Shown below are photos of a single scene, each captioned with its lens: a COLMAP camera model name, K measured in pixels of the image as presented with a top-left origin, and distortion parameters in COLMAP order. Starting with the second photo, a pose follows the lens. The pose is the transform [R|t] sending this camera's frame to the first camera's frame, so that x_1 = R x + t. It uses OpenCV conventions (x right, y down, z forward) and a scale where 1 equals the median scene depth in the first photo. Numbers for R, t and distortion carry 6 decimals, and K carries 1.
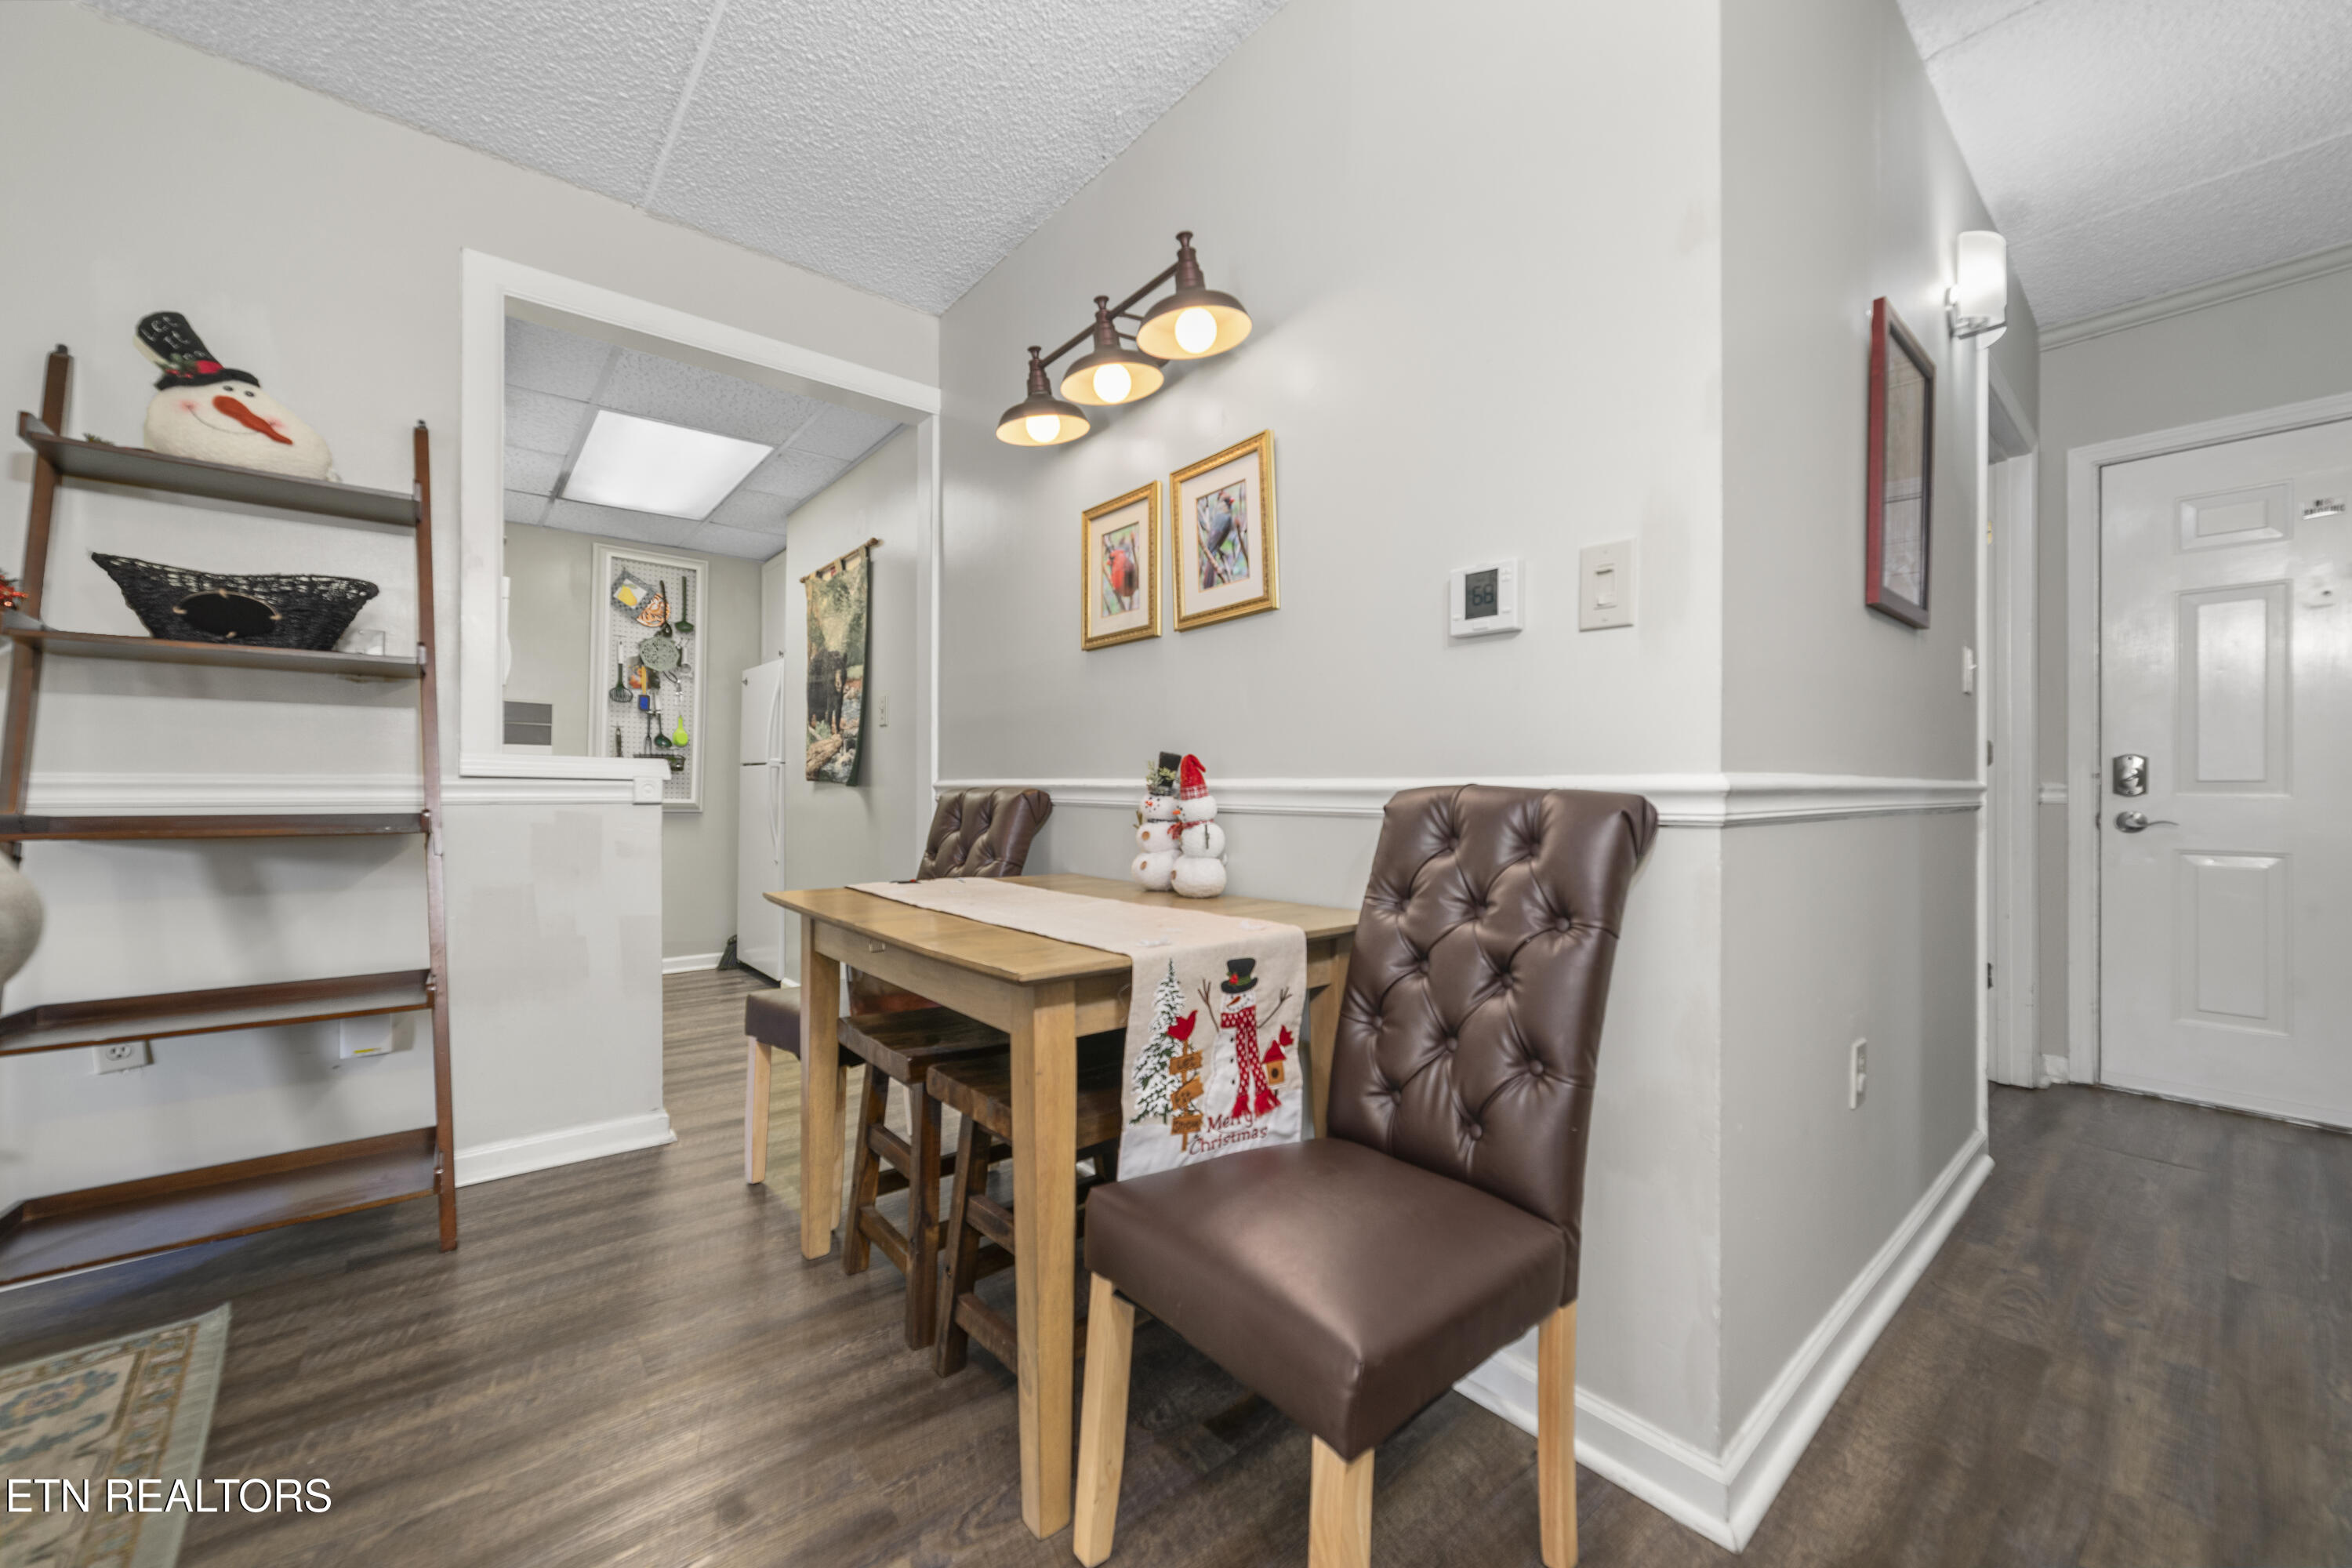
lens RADIAL K [[906.5, 0, 1170.2], [0, 906.5, 789.1], [0, 0, 1]] dist [-0.015570, 0.006598]
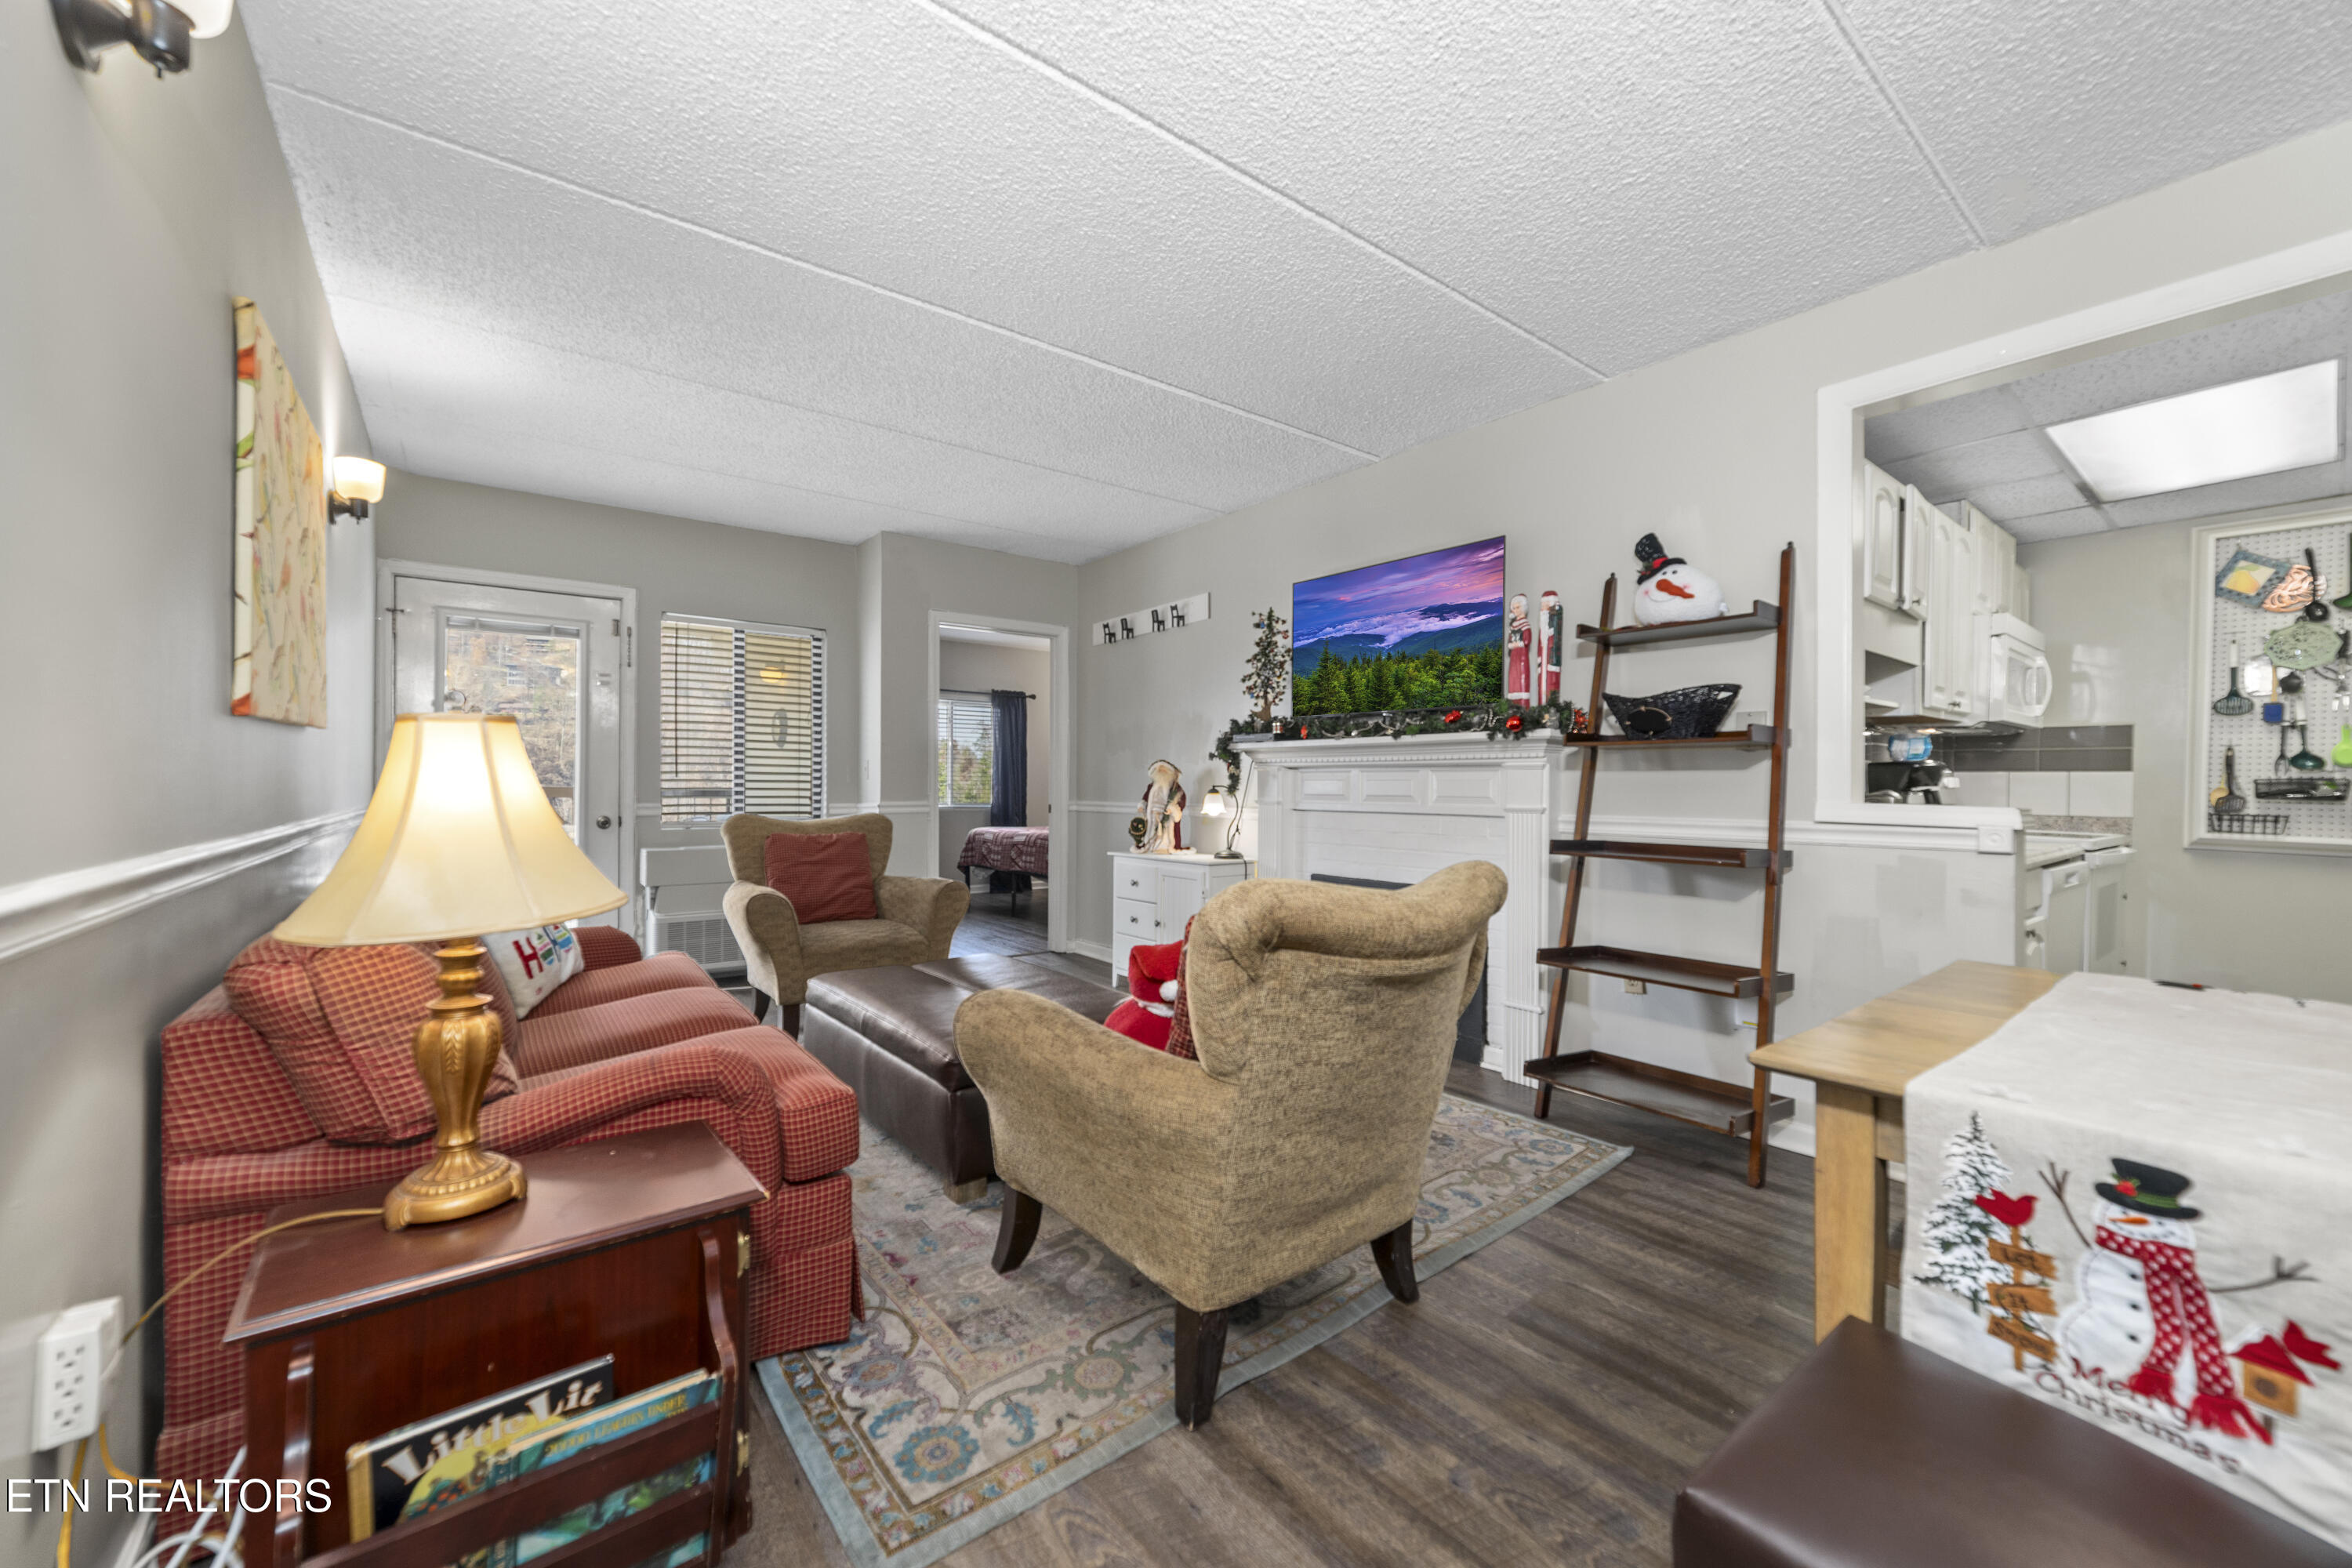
lens RADIAL K [[906.5, 0, 1179.1], [0, 906.5, 784.6], [0, 0, 1]] dist [-0.015570, 0.006598]
pose [[-0.029609, -0.004561, -0.999551, 0.533393], [-0.003131, 0.999985, -0.004471, -0.065956], [0.999557, 0.002997, -0.029623, 0.193215]]
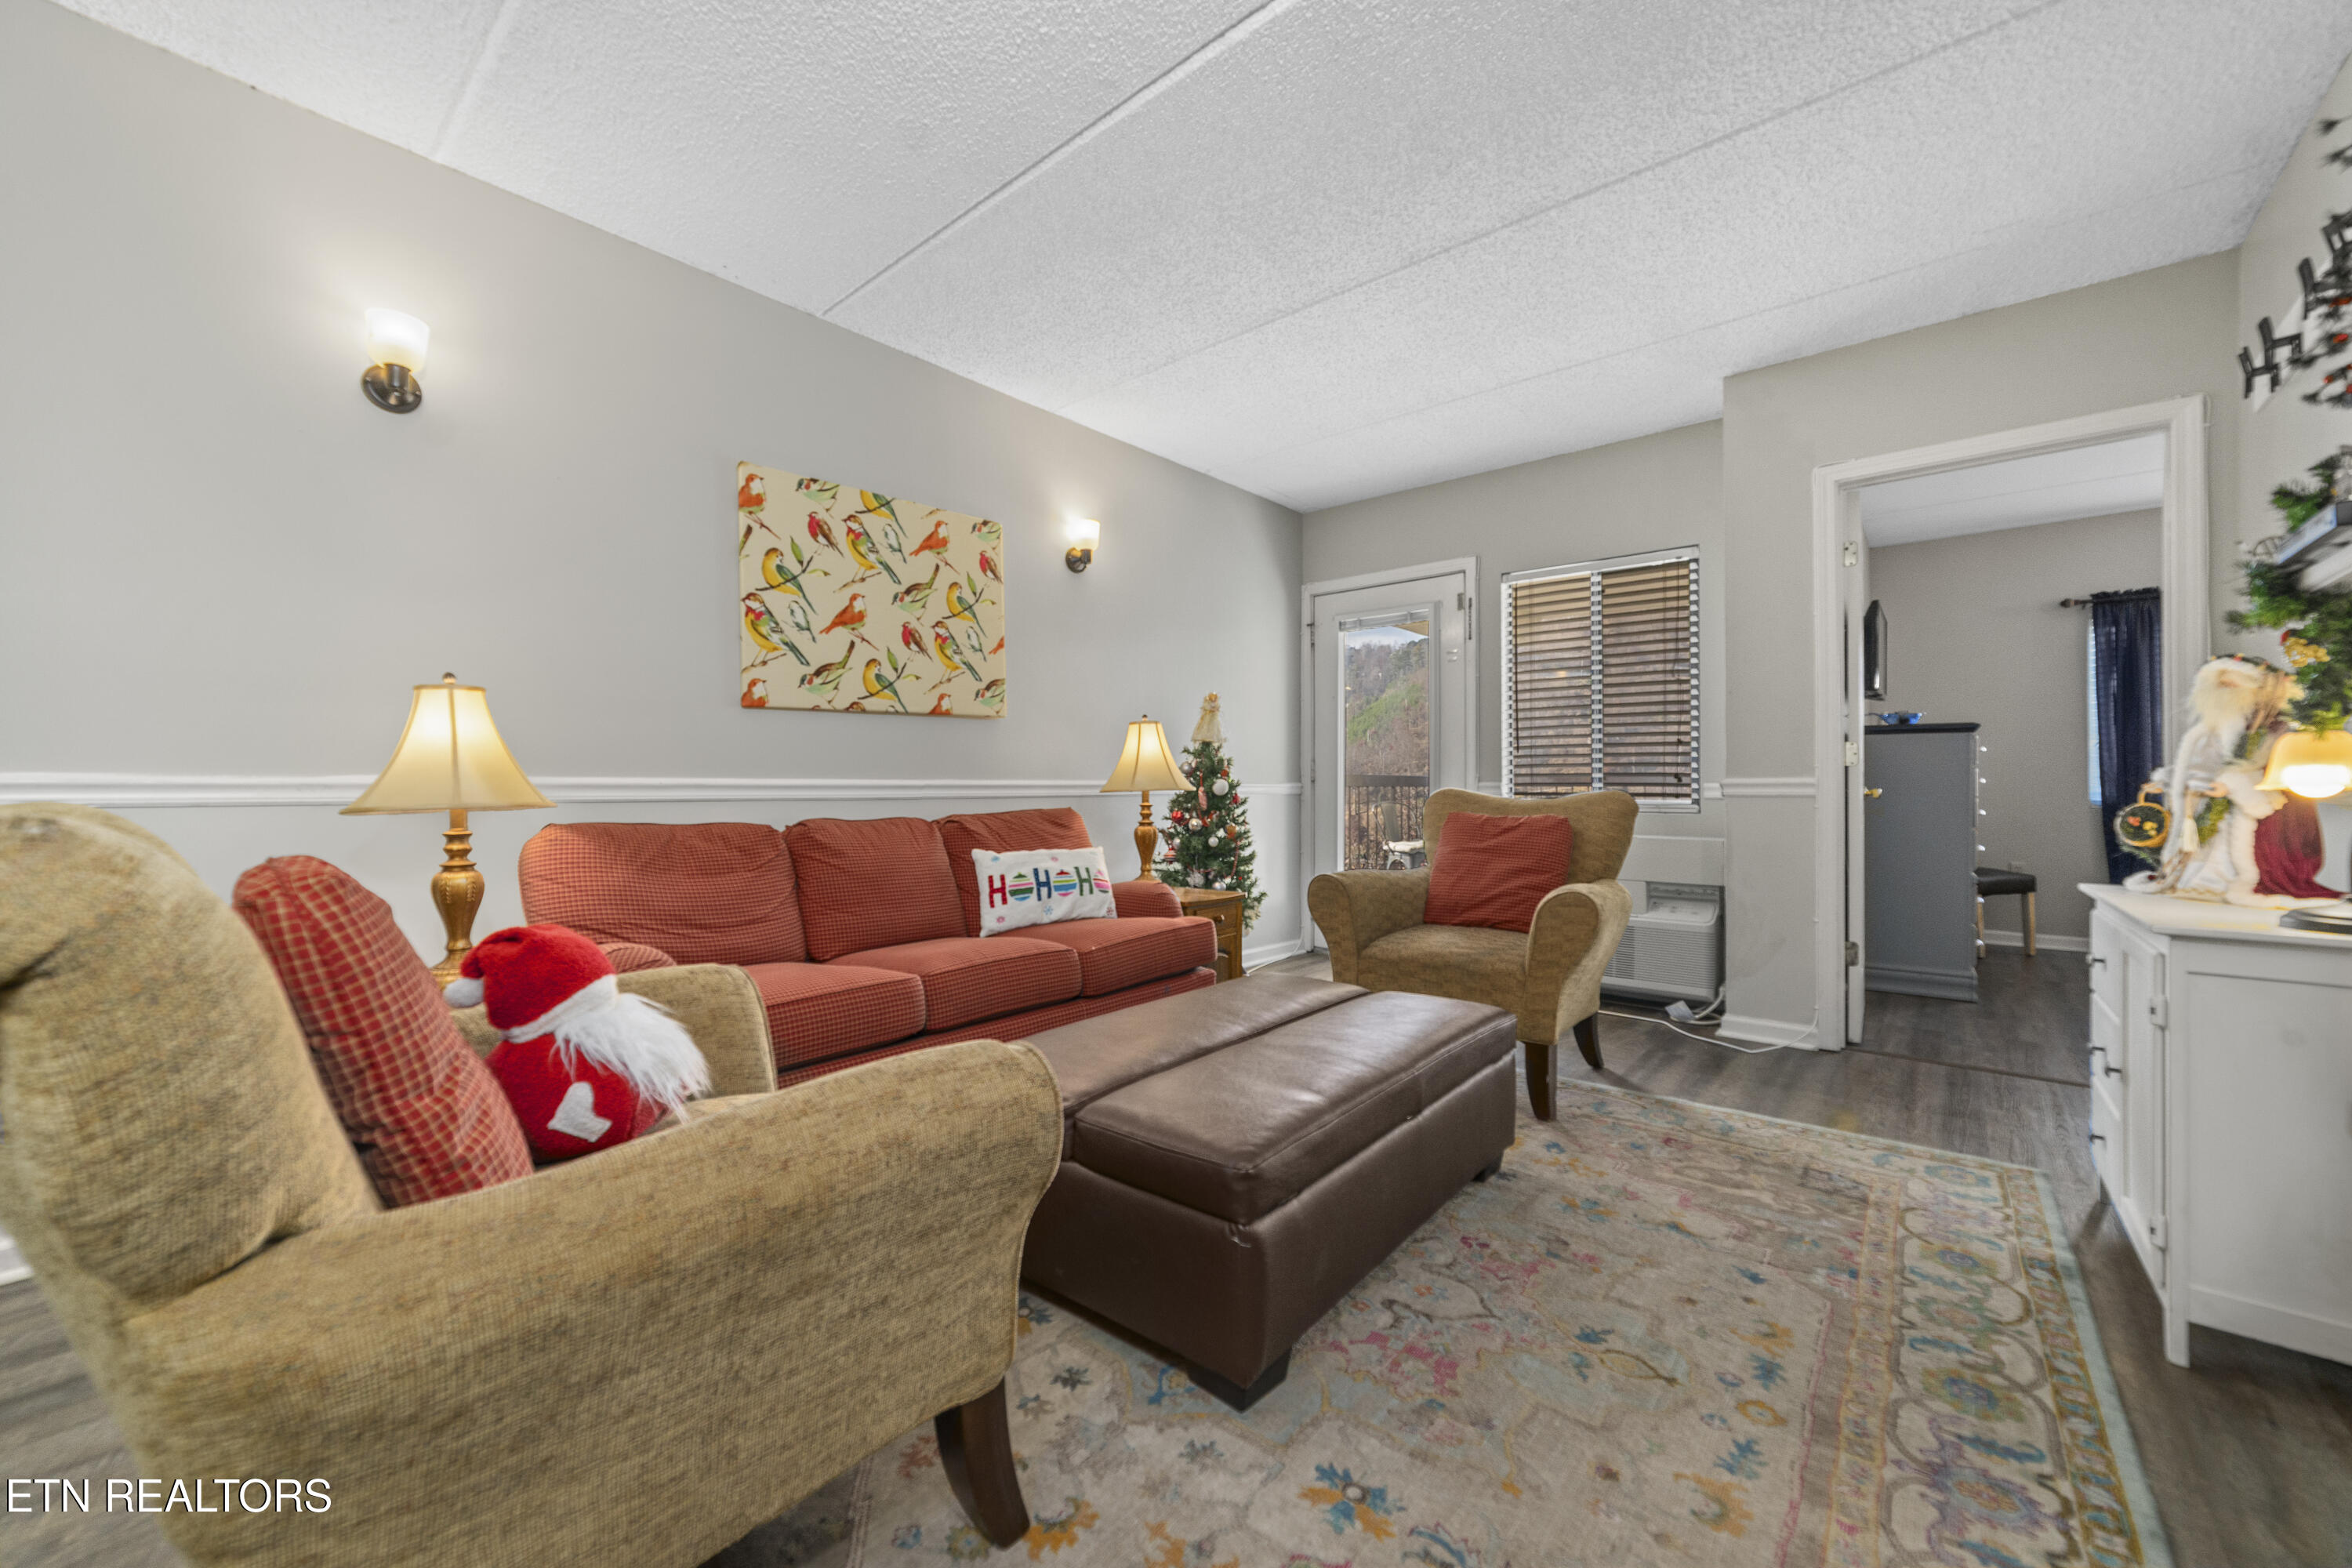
lens RADIAL K [[906.5, 0, 1177.6], [0, 906.5, 783.0], [0, 0, 1]] dist [-0.015570, 0.006598]
pose [[-0.986604, -0.002858, -0.163110, -0.767822], [-0.001852, 0.999978, -0.006317, -0.001110], [0.163125, -0.005930, -0.986588, 0.842871]]
